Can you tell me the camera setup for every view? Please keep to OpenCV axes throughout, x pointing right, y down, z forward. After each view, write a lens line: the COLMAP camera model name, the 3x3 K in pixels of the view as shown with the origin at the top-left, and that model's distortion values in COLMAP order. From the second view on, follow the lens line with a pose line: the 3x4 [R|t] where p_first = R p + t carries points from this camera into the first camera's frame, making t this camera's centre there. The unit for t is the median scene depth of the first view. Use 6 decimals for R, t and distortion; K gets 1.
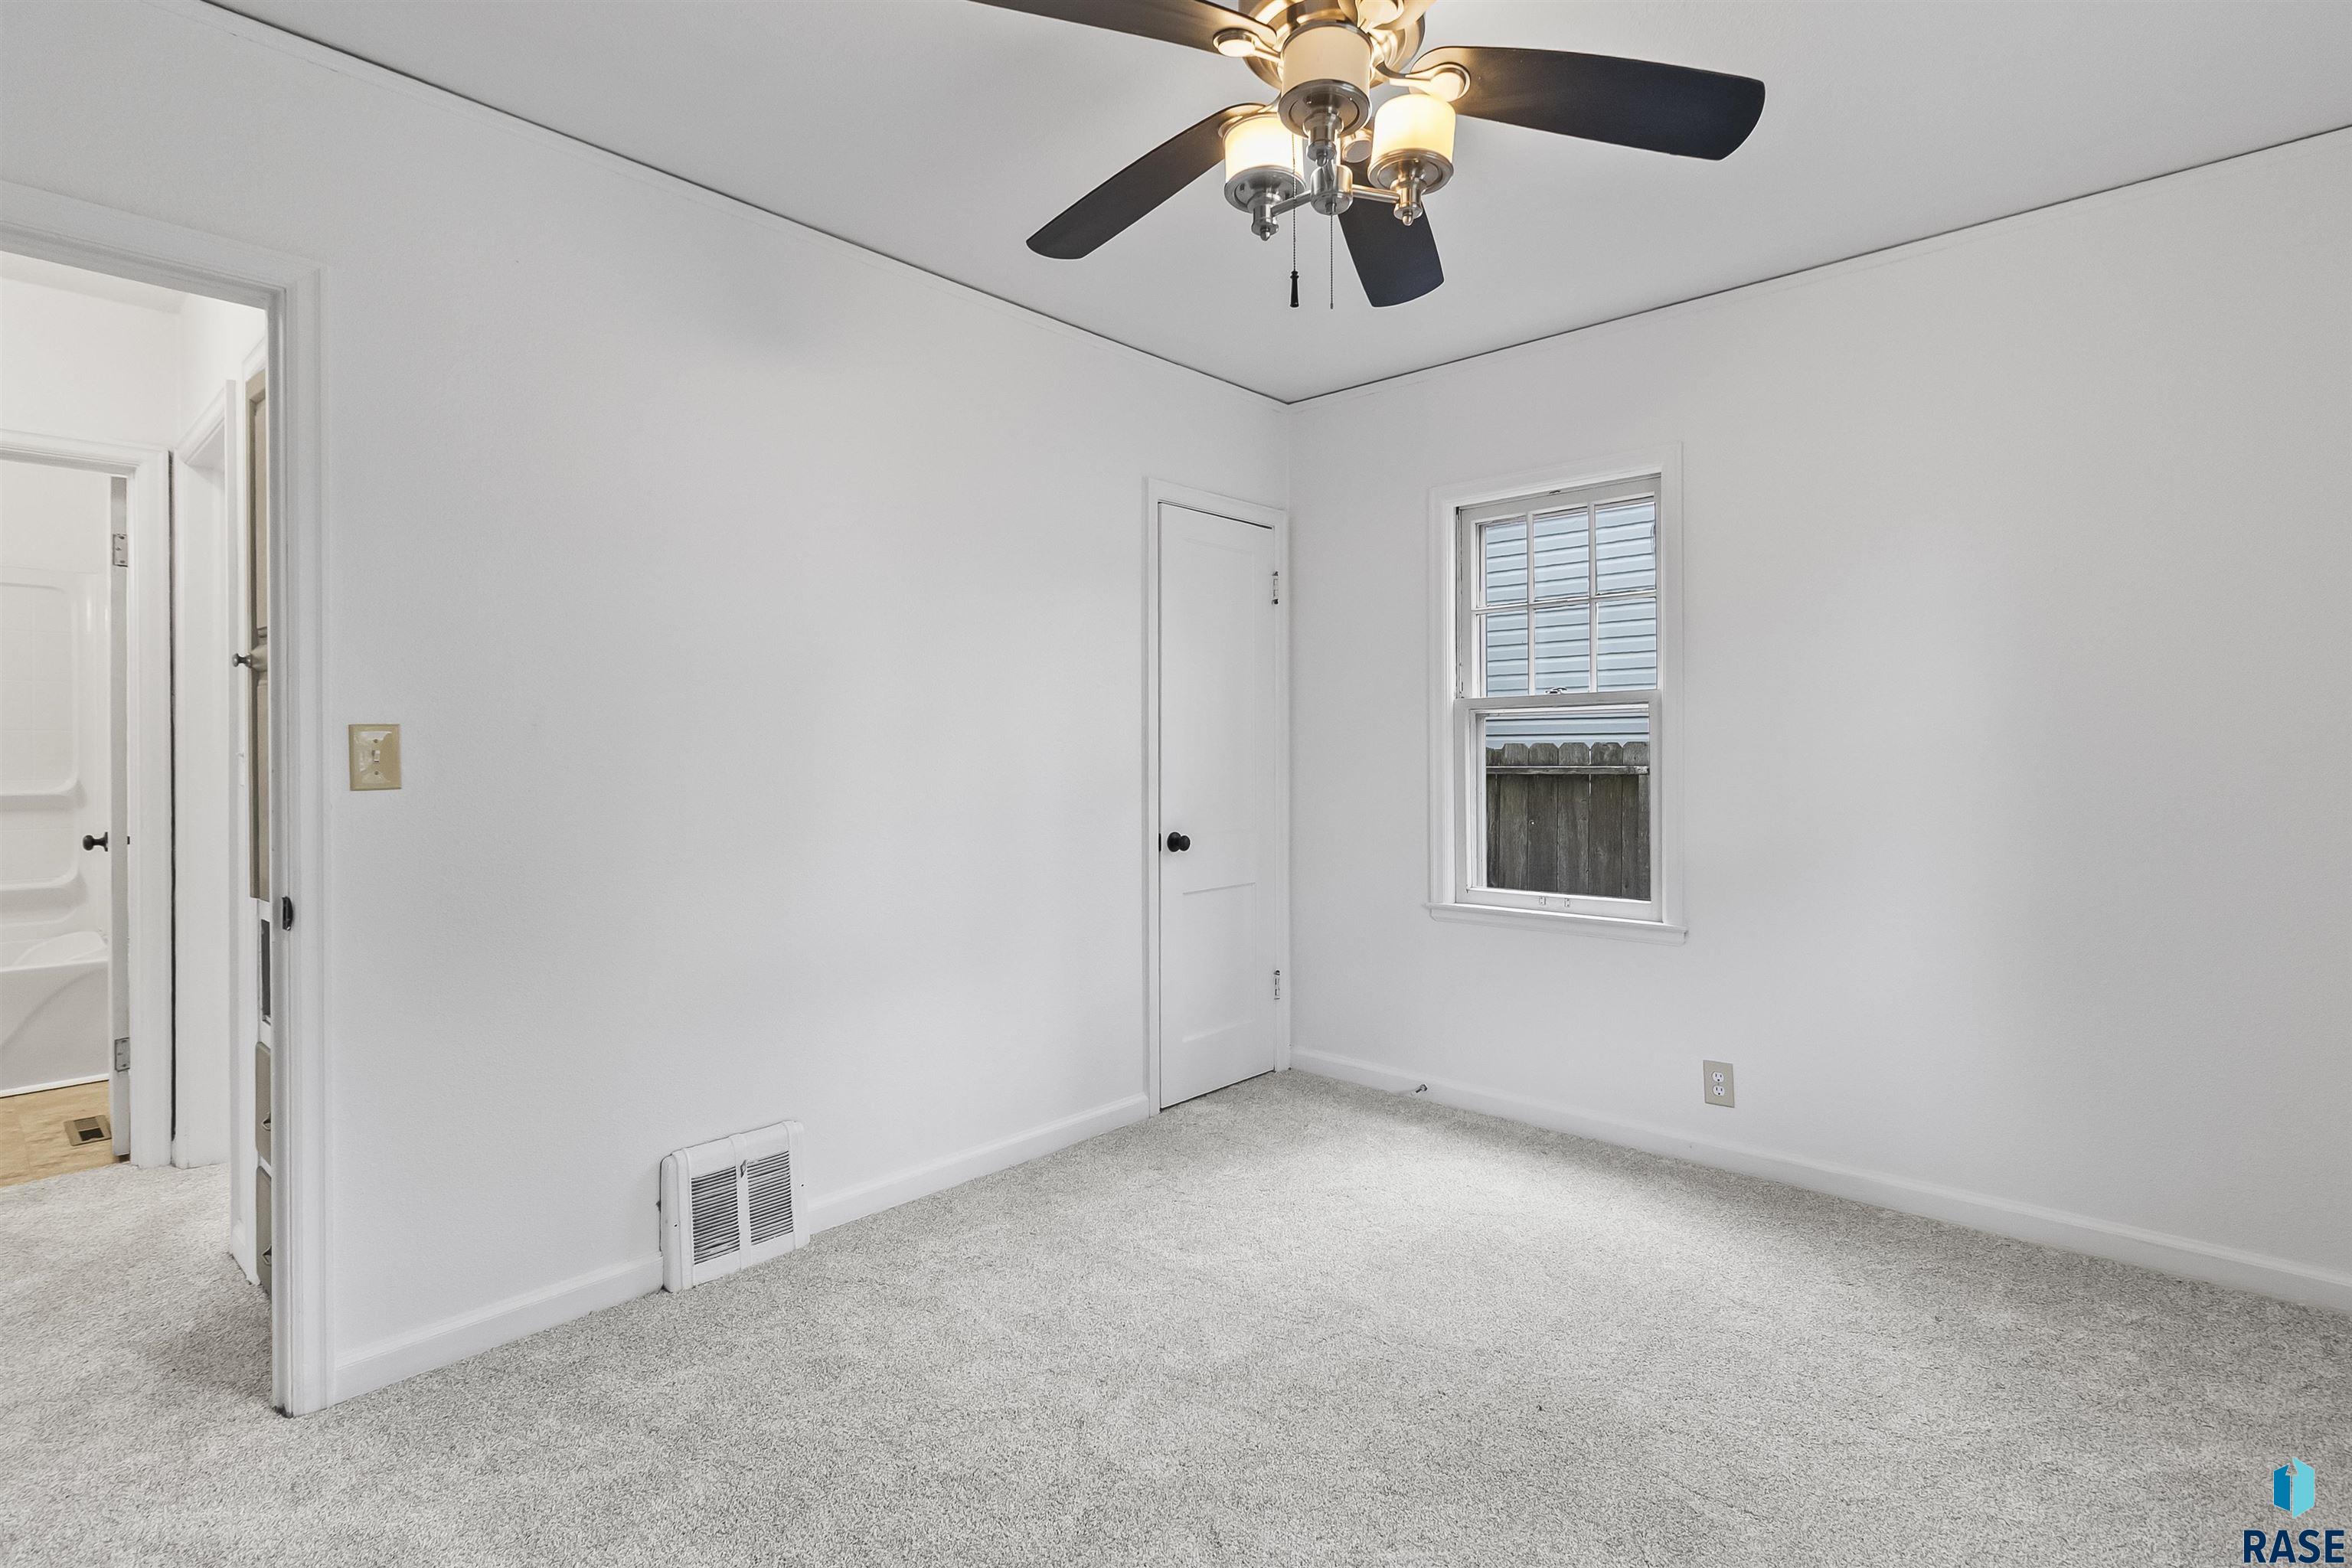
lens RADIAL K [[1112.6, 0, 1169.6], [0, 1112.6, 736.6], [0, 0, 1]] dist [0.004283, 0.001306]
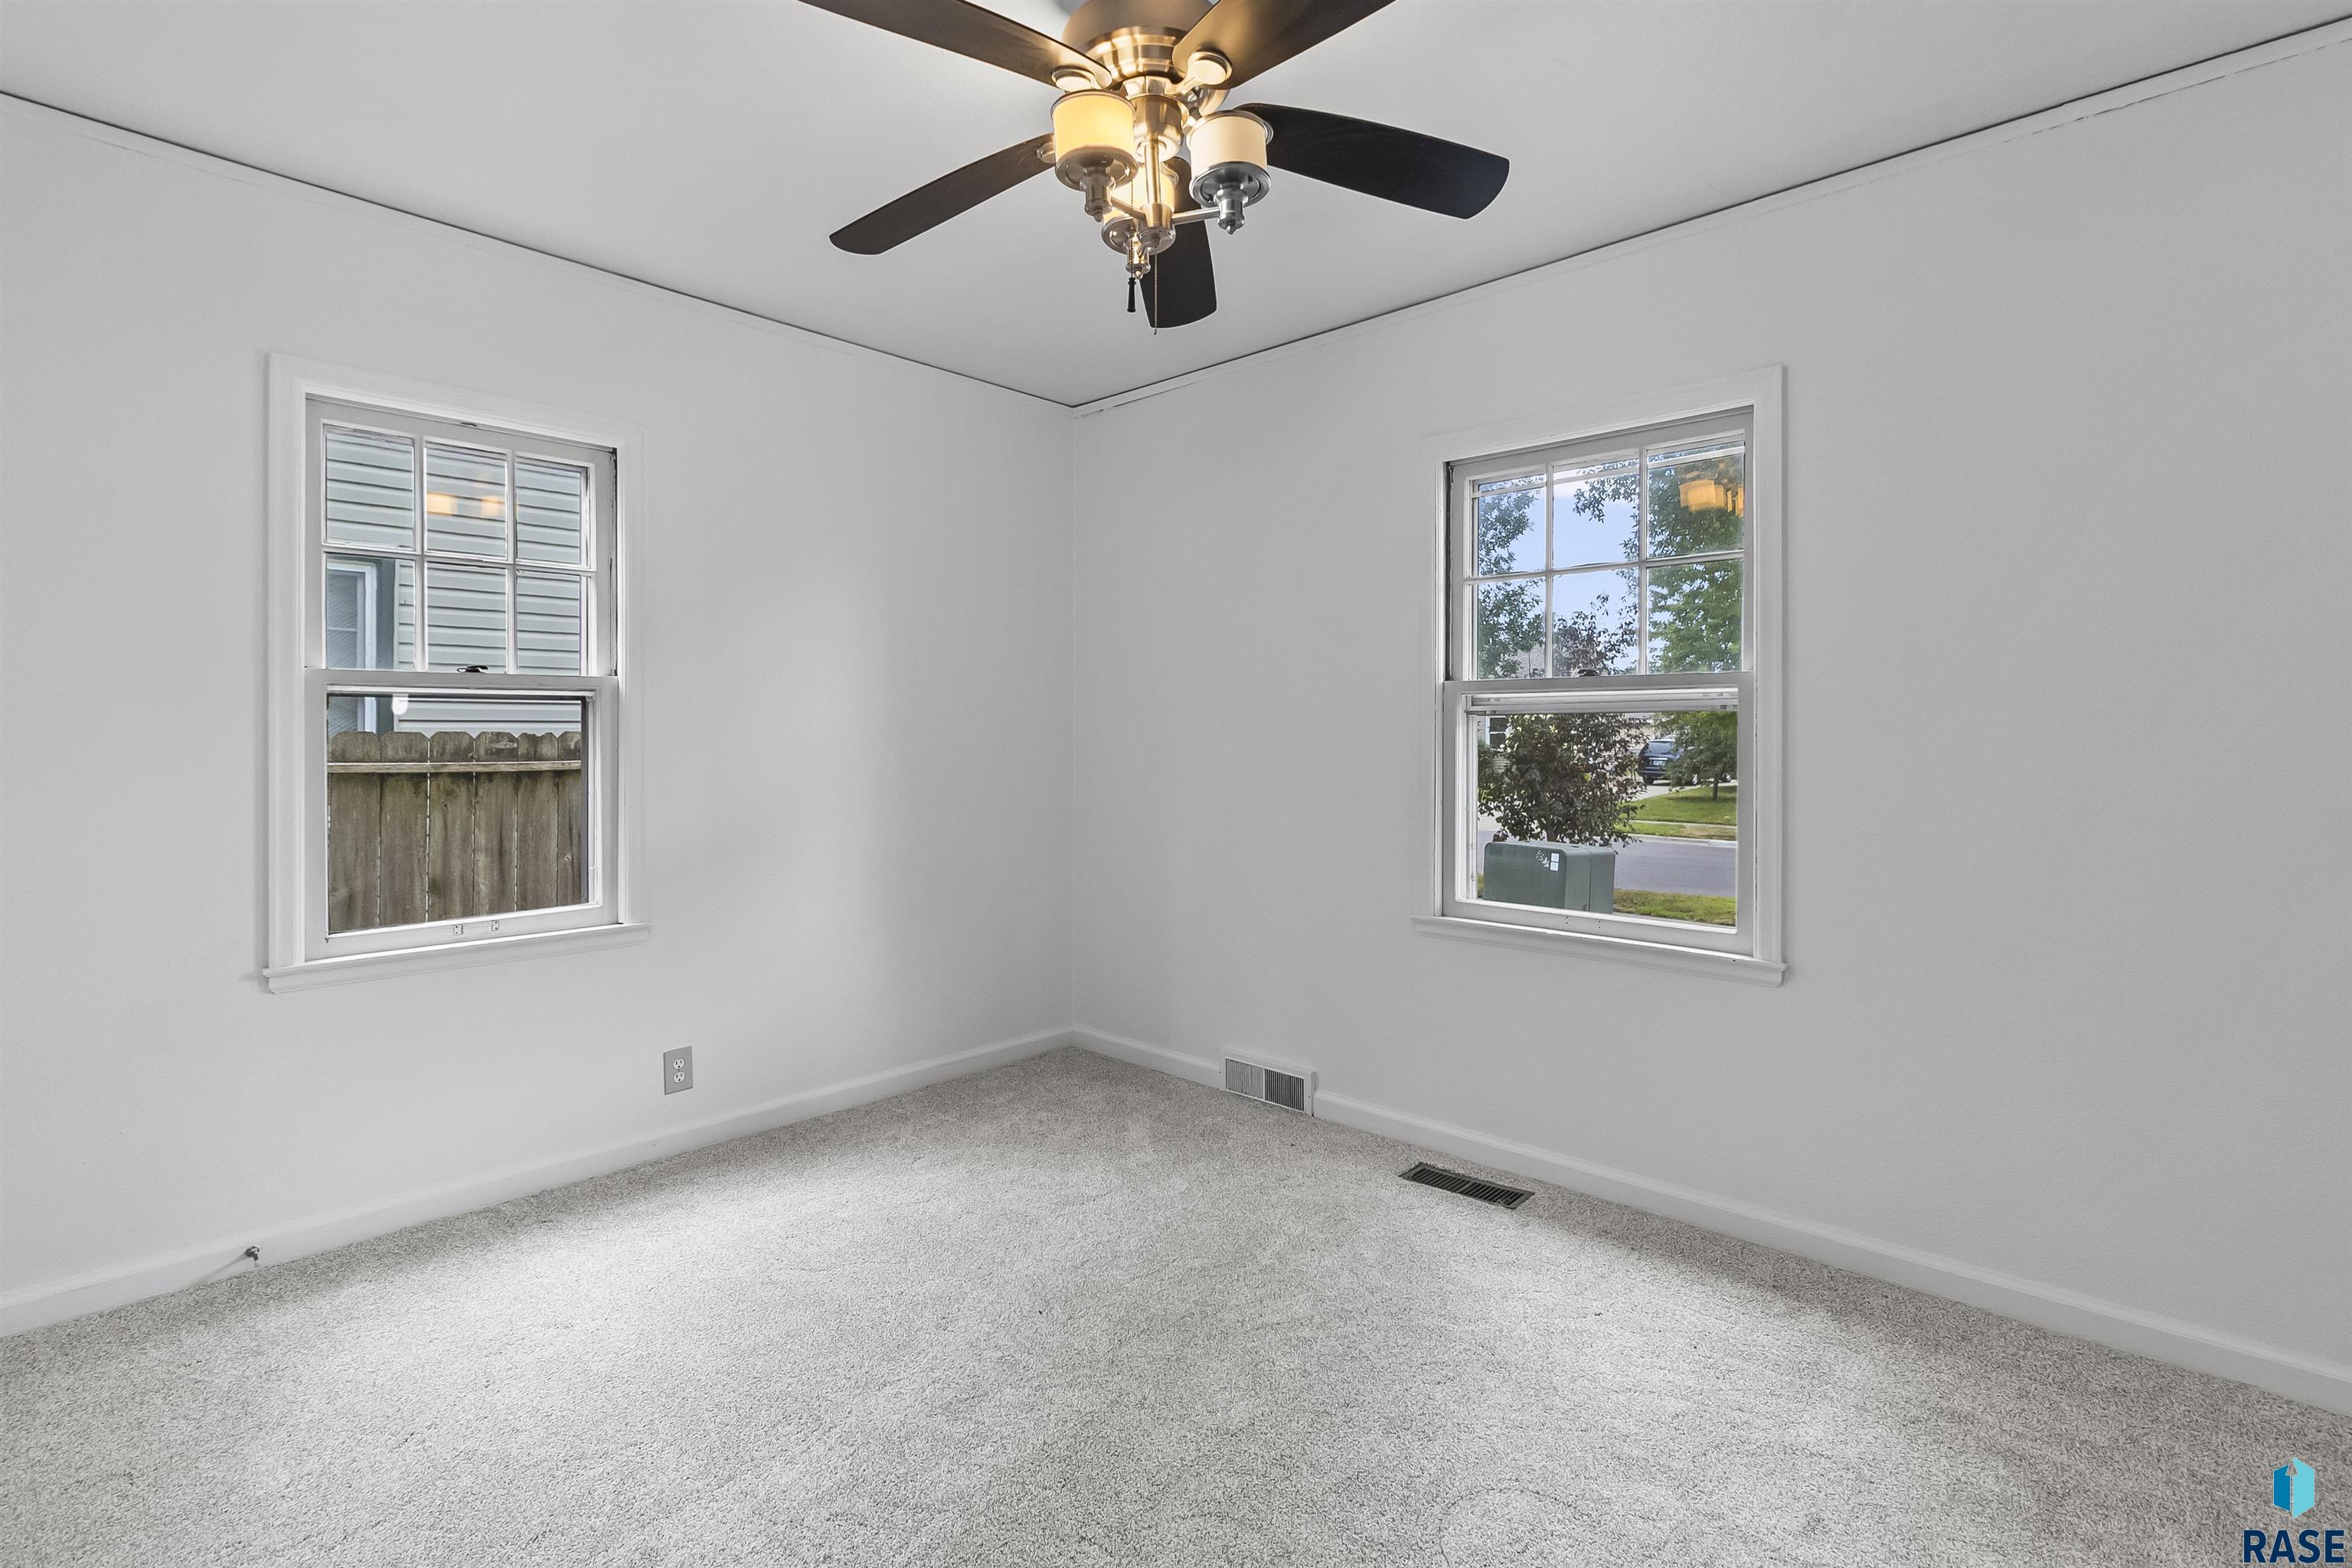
lens RADIAL K [[1070.9, 0, 1200.4], [0, 1070.9, 726.9], [0, 0, 1]] dist [-0.002949, -0.000182]
pose [[0.043098, 0.014002, 0.998973, -0.431652], [0.002908, 0.999896, -0.014140, 0.015136], [-0.999067, 0.003515, 0.043053, 0.456964]]
